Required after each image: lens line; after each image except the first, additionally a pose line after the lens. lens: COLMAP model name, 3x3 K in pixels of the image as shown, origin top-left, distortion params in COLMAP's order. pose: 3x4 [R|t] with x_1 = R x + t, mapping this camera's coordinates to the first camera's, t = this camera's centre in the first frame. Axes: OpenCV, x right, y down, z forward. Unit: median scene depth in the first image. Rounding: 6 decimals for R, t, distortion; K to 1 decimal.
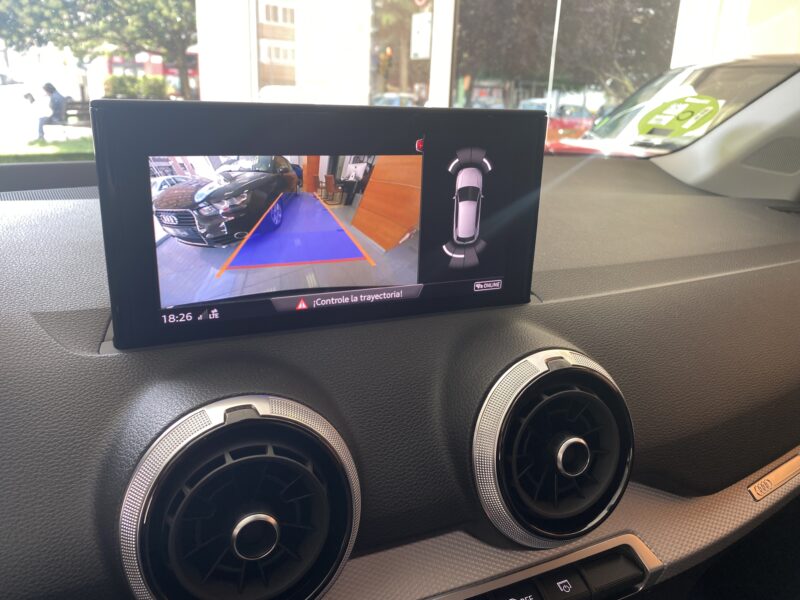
lens RADIAL K [[620.5, 0, 400.0], [0, 620.5, 300.0], [0, 0, 1]] dist [-0.002383, -0.000942]
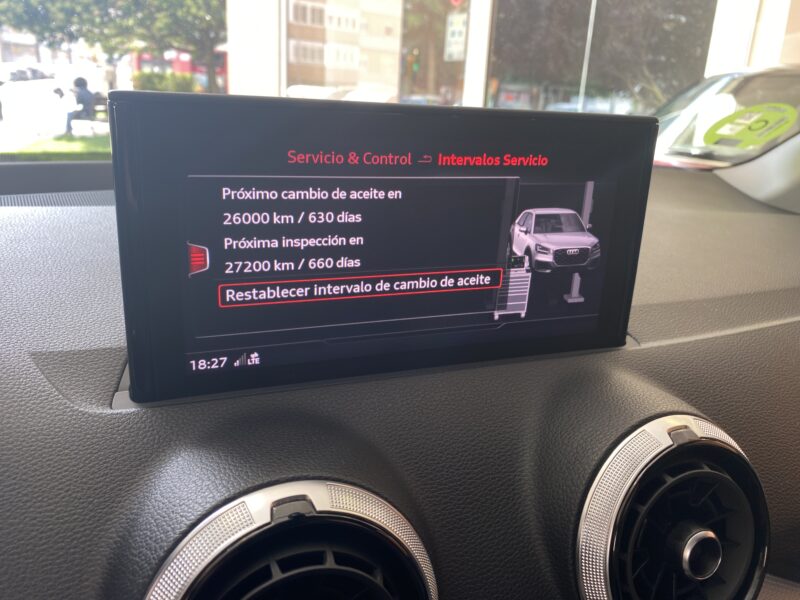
lens RADIAL K [[611.0, 0, 400.0], [0, 611.0, 300.0], [0, 0, 1]] dist [-0.008152, 0.006294]
pose [[0.999280, 0.029242, -0.024188, -0.036610], [-0.029221, 0.999572, 0.001238, -0.023746], [0.024213, -0.000530, 0.999707, 0.083078]]
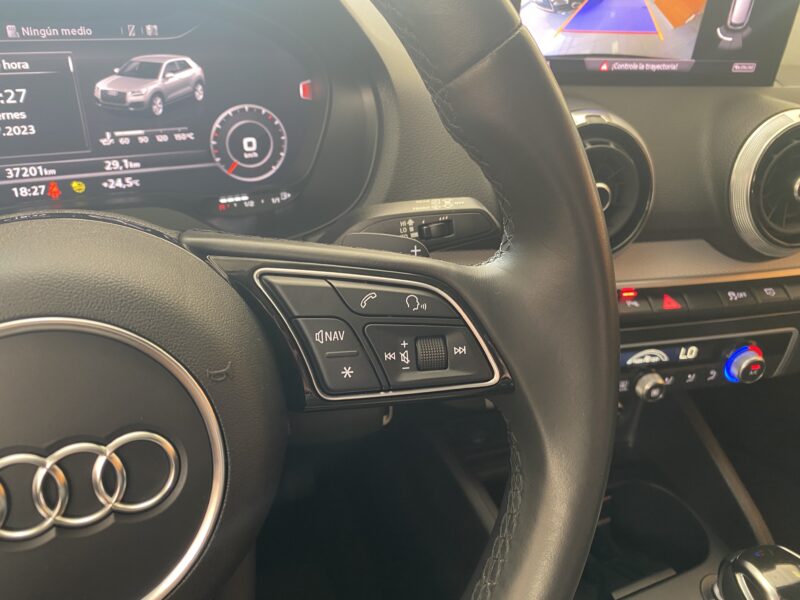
lens RADIAL K [[628.8, 0, 400.0], [0, 628.8, 300.0], [0, 0, 1]] dist [-0.003232, -0.008879]
pose [[0.980457, 0.117631, -0.157691, -0.136283], [-0.079354, 0.969918, 0.230133, 0.093944], [0.180018, -0.213122, 0.960298, -0.209558]]
